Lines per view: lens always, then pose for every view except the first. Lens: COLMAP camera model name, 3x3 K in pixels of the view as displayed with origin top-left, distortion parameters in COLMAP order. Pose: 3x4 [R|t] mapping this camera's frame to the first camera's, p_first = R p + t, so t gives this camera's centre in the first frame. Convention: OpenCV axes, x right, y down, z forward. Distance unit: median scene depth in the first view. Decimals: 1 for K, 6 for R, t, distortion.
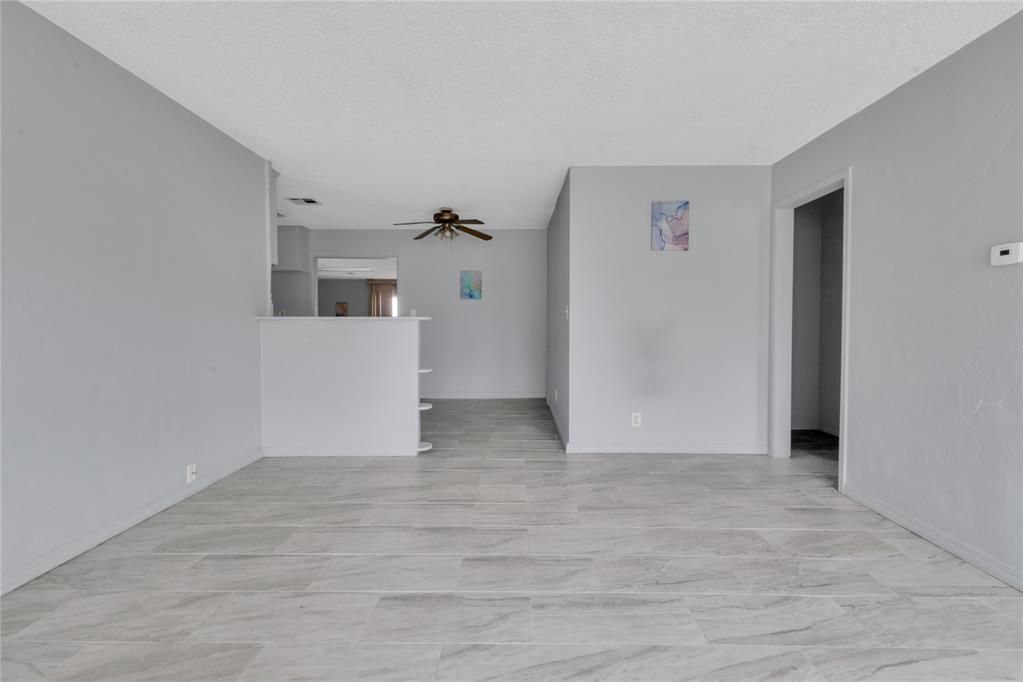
lens RADIAL K [[472.6, 0, 517.6], [0, 472.6, 330.7], [0, 0, 1]] dist [0.001634, 0.000545]
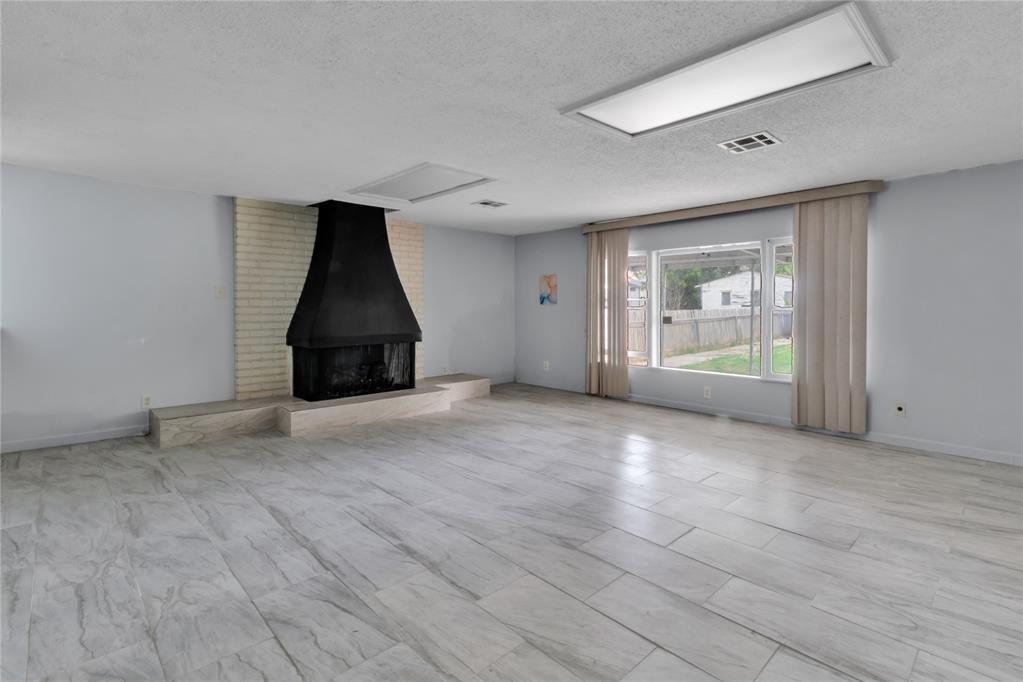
lens RADIAL K [[478.9, 0, 510.1], [0, 478.9, 312.7], [0, 0, 1]] dist [0.001180, 0.000849]
pose [[0.680606, 0.009607, -0.732587, -0.011105], [-0.016800, 0.999856, -0.002496, -0.052413], [0.732457, 0.014006, 0.680669, 2.238467]]
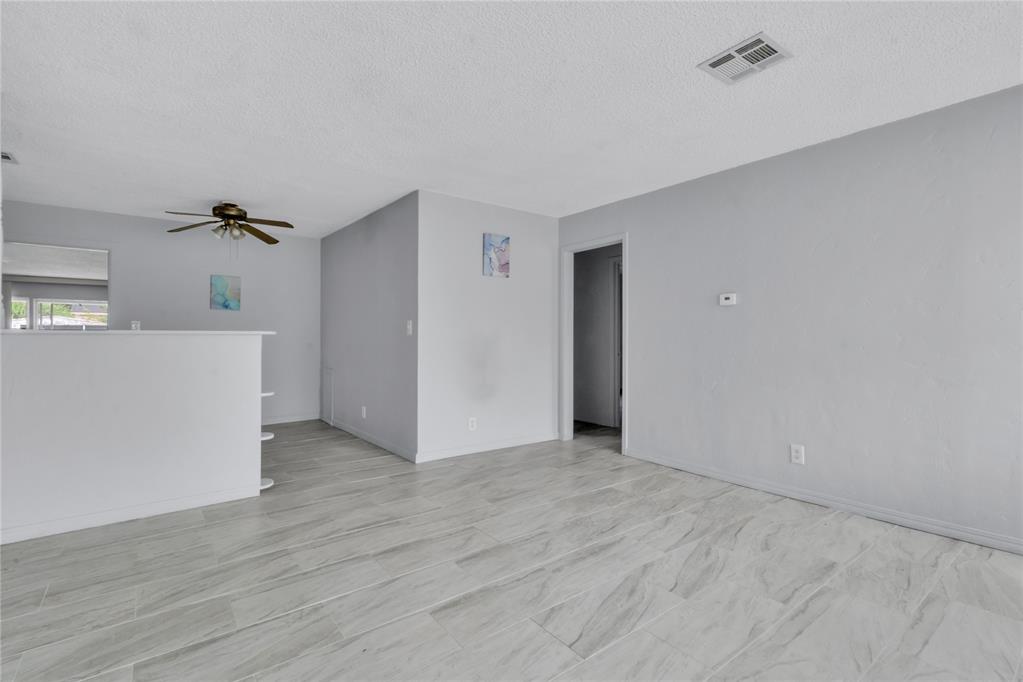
lens RADIAL K [[473.6, 0, 517.7], [0, 473.6, 335.9], [0, 0, 1]] dist [0.002156, 0.000408]
pose [[0.786279, 0.002109, 0.617868, -0.423368], [0.011602, 0.999767, -0.018178, 0.000589], [-0.617763, 0.021461, 0.786071, 0.049238]]
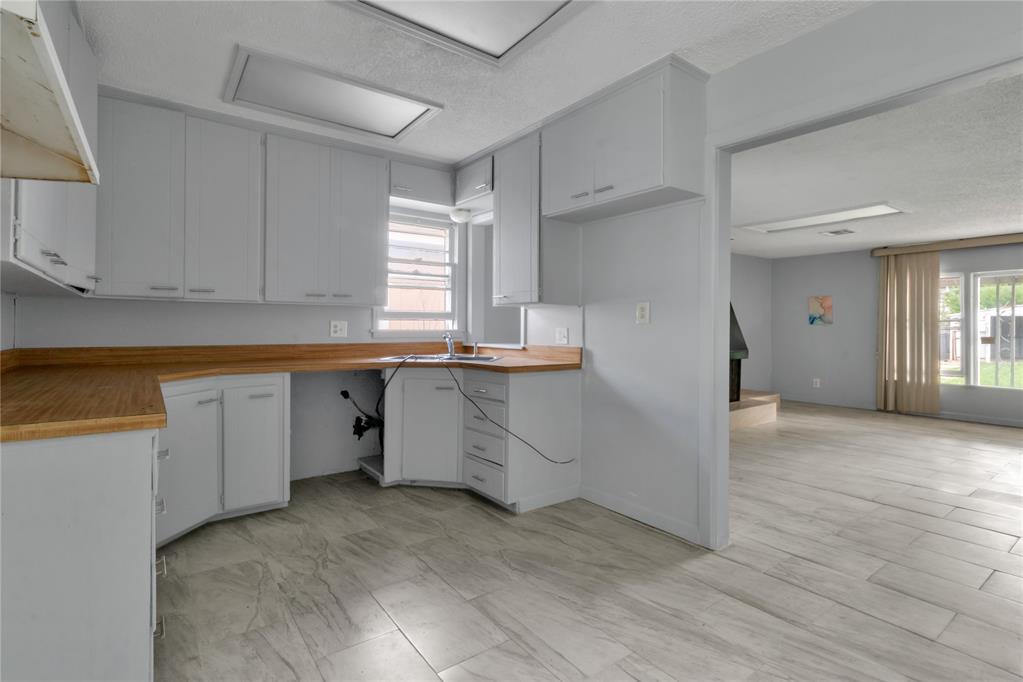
lens RADIAL K [[491.6, 0, 510.7], [0, 491.6, 323.5], [0, 0, 1]] dist [0.002266, -0.000203]
pose [[0.597861, -0.001416, -0.801599, -0.466237], [-0.020649, 0.999639, -0.017166, -0.033715], [0.801334, 0.026815, 0.597616, 1.336876]]
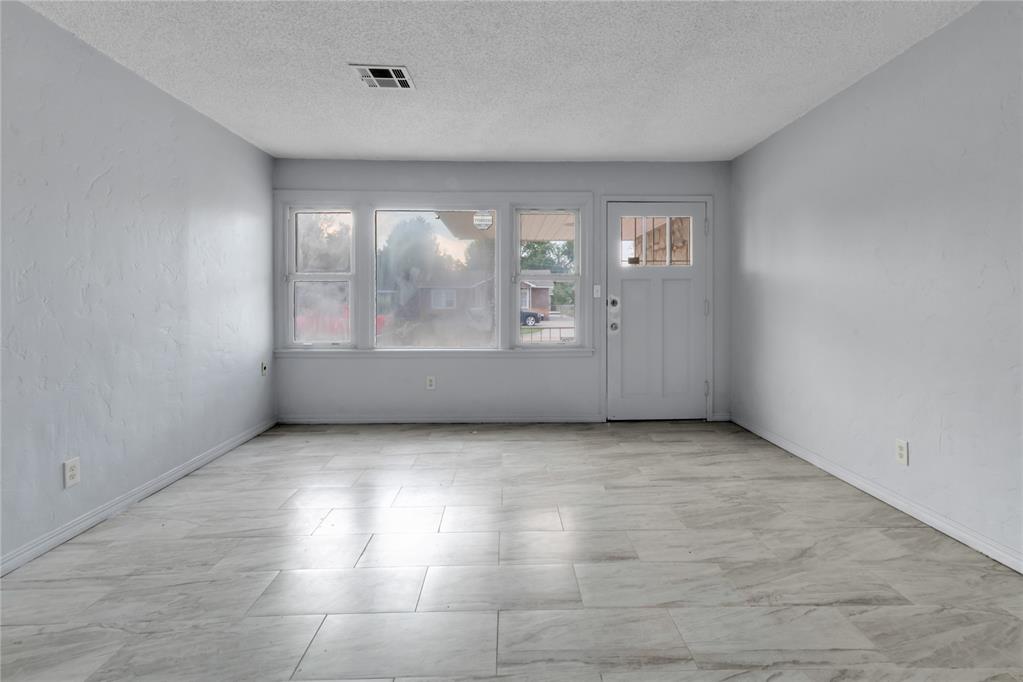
lens RADIAL K [[487.3, 0, 515.8], [0, 487.3, 293.0], [0, 0, 1]] dist [0.002276, 0.000154]
pose [[-0.999709, 0.000481, -0.024129, 0.008836], [0.000408, 0.999995, 0.003048, -0.024906], [0.024130, 0.003038, -0.999704, 1.168145]]
